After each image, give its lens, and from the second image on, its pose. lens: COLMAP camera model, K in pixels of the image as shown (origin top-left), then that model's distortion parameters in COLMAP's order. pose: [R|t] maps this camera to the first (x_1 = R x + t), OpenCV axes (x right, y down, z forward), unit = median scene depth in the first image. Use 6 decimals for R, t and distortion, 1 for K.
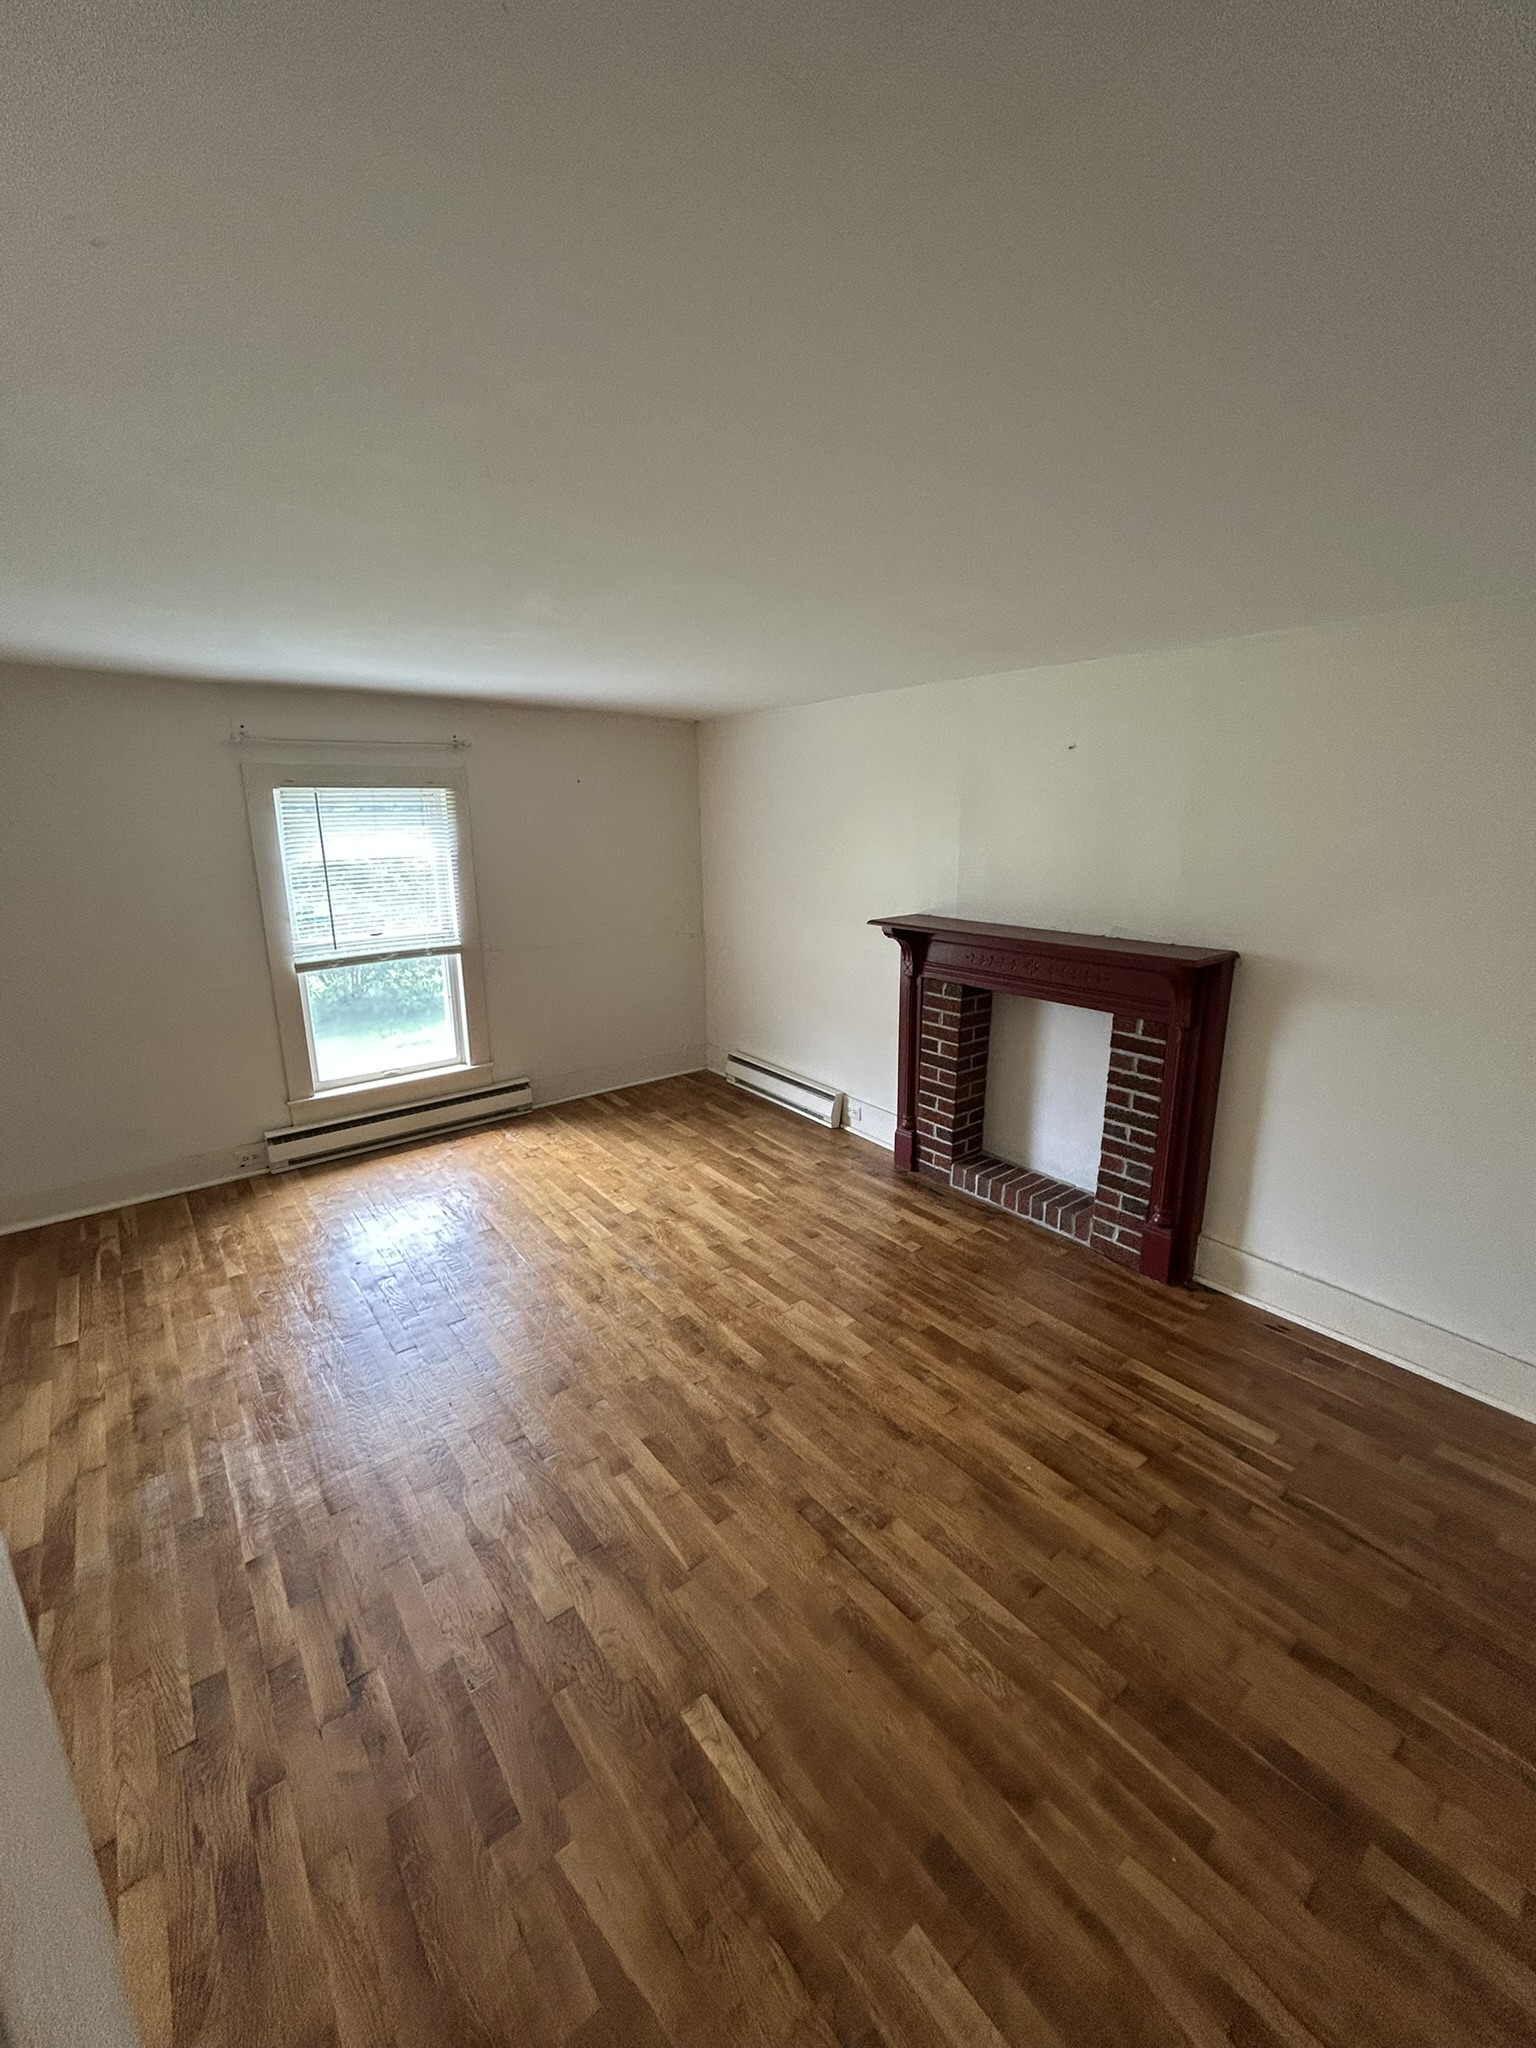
lens RADIAL K [[829.3, 0, 771.4], [0, 829.3, 1019.4], [0, 0, 1]] dist [-0.000378, 0.000017]
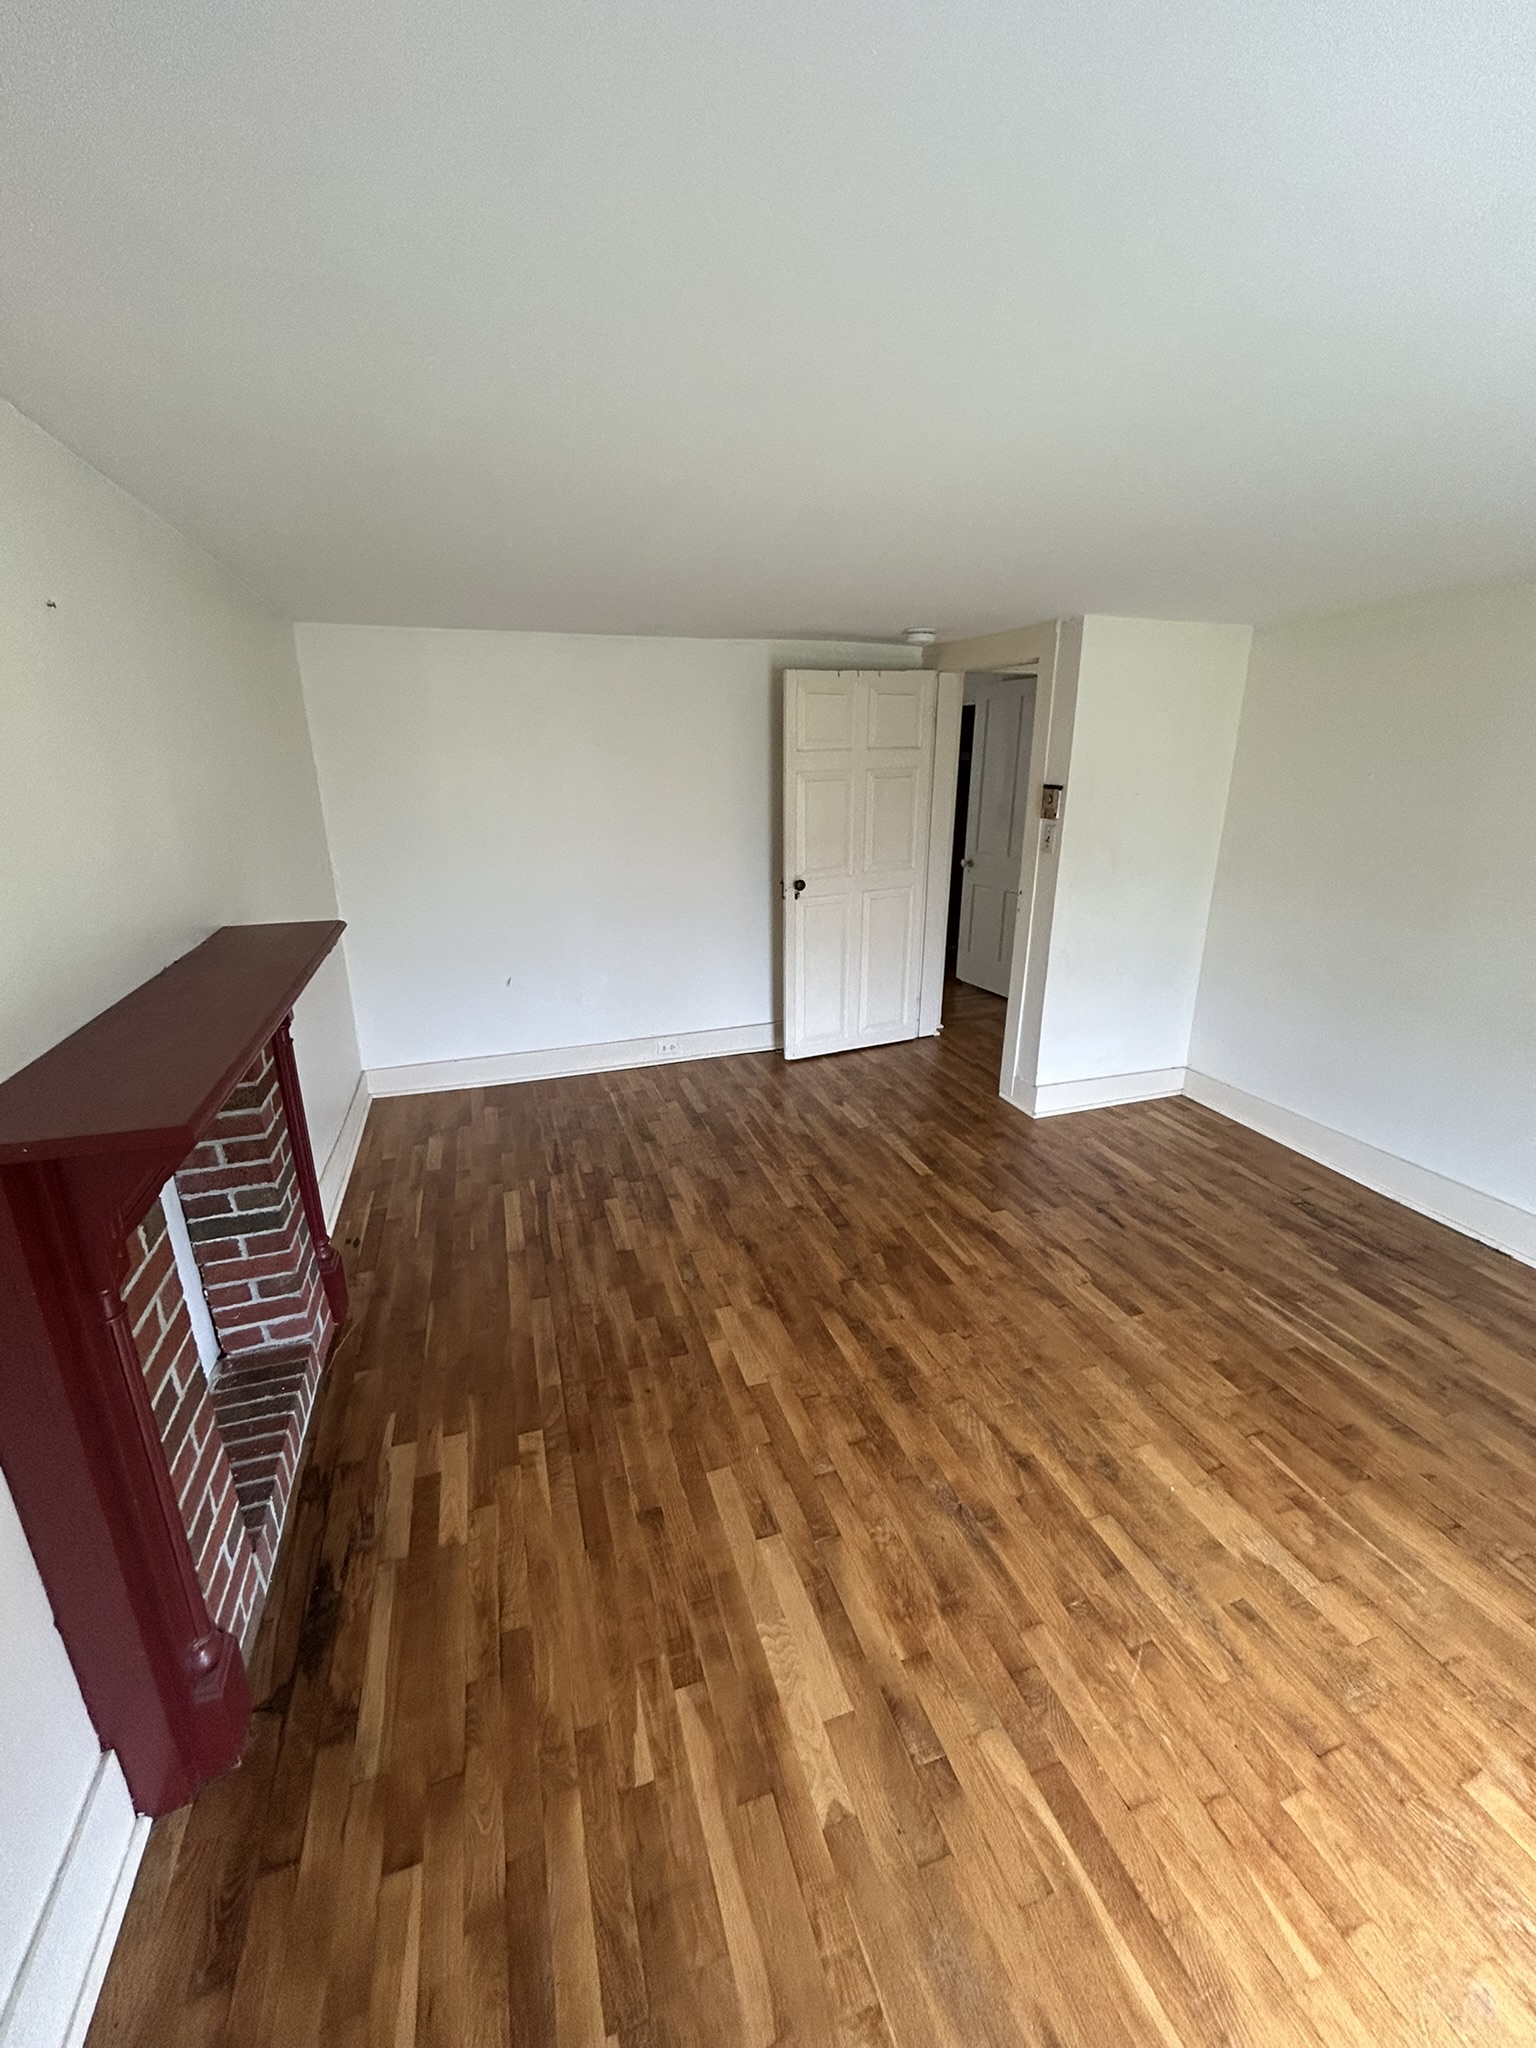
lens RADIAL K [[829.3, 0, 772.0], [0, 829.3, 1019.6], [0, 0, 1]] dist [-0.000378, 0.000017]
pose [[-0.941118, -0.101361, 0.322527, -0.230099], [0.083637, 0.854541, 0.512605, -0.405905], [-0.327571, 0.509397, -0.795746, 1.651202]]
